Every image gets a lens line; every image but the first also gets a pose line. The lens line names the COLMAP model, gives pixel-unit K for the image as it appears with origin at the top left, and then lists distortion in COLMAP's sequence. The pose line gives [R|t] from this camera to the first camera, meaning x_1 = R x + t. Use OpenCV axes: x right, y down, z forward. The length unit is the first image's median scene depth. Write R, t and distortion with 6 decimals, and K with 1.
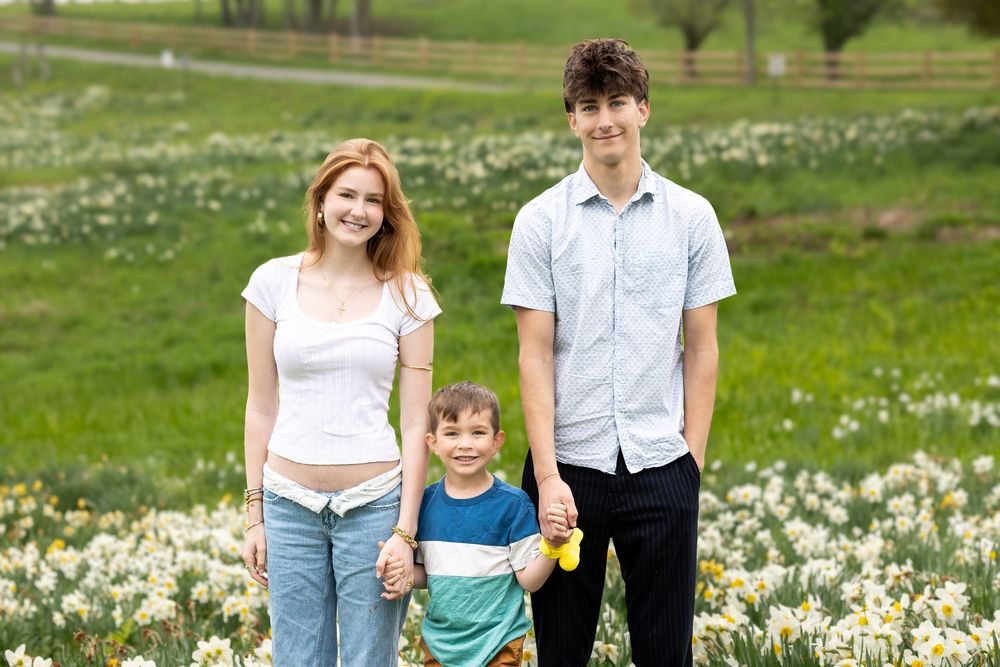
lens RADIAL K [[3483.7, 0, 498.4], [0, 3483.7, 405.6], [0, 0, 1]] dist [0.016510, -1.156035]
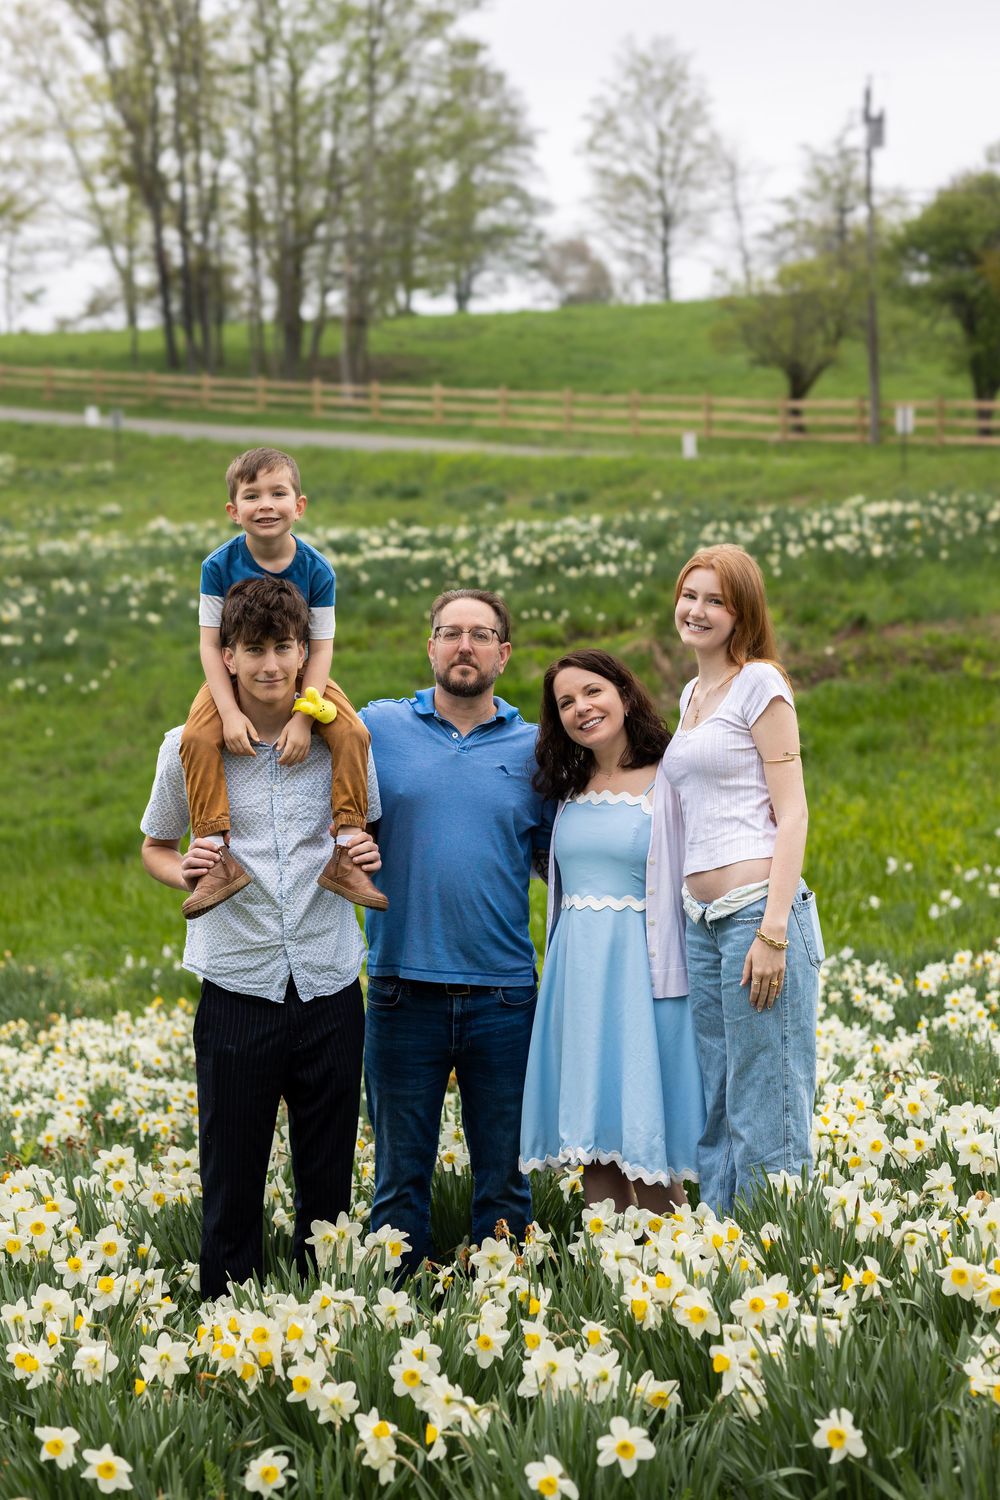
lens RADIAL K [[5225.5, 0, 500.0], [0, 5225.5, 750.0], [0, 0, 1]] dist [0.016510, -1.156035]
pose [[0.999711, -0.011744, -0.020953, 0.019414], [0.011248, 0.999657, -0.023654, -0.001607], [0.021223, 0.023411, 0.999501, -0.147968]]
